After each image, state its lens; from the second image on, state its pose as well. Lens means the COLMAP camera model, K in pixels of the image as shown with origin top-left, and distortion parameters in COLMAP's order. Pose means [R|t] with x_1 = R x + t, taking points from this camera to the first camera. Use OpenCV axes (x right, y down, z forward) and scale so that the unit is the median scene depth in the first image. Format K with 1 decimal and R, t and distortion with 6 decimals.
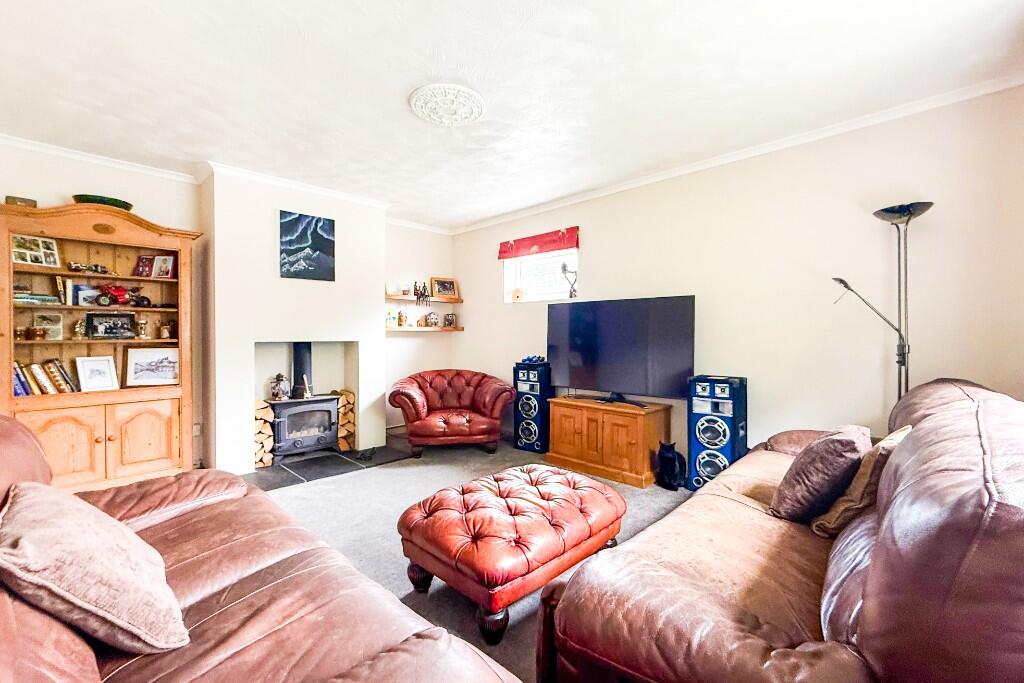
lens RADIAL K [[440.0, 0, 508.5], [0, 440.0, 333.5], [0, 0, 1]] dist [-0.000180, 0.000098]
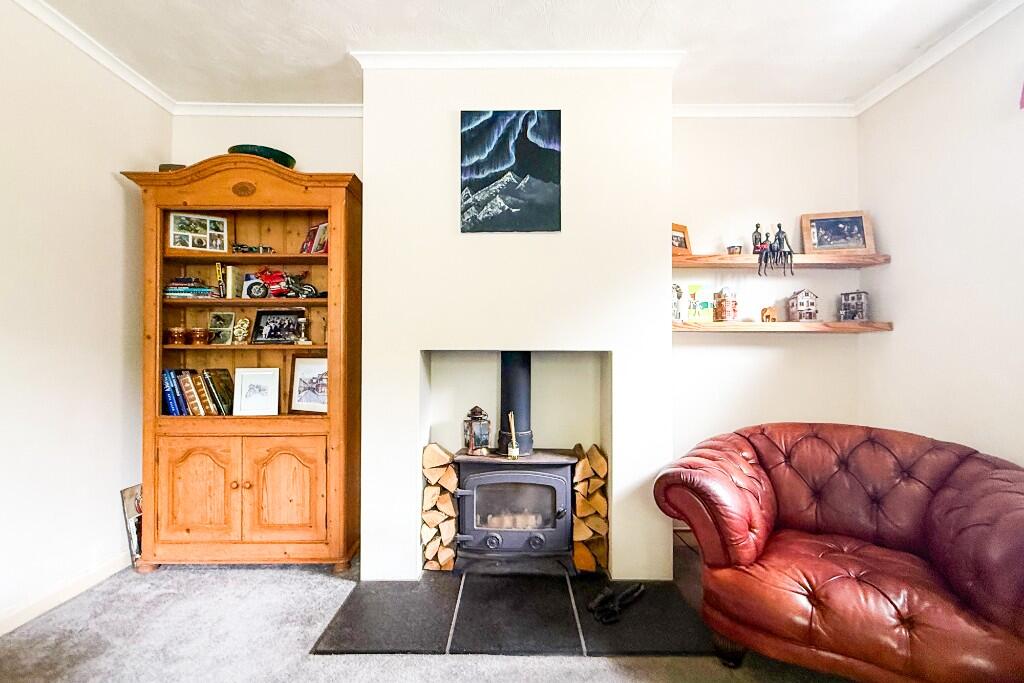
lens RADIAL K [[476.1, 0, 511.9], [0, 476.1, 345.8], [0, 0, 1]] dist [-0.003047, 0.000132]
pose [[0.704859, -0.006056, -0.709322, -0.050880], [-0.001527, 0.999948, -0.010054, 0.018251], [0.709346, 0.008170, 0.704813, 0.594142]]
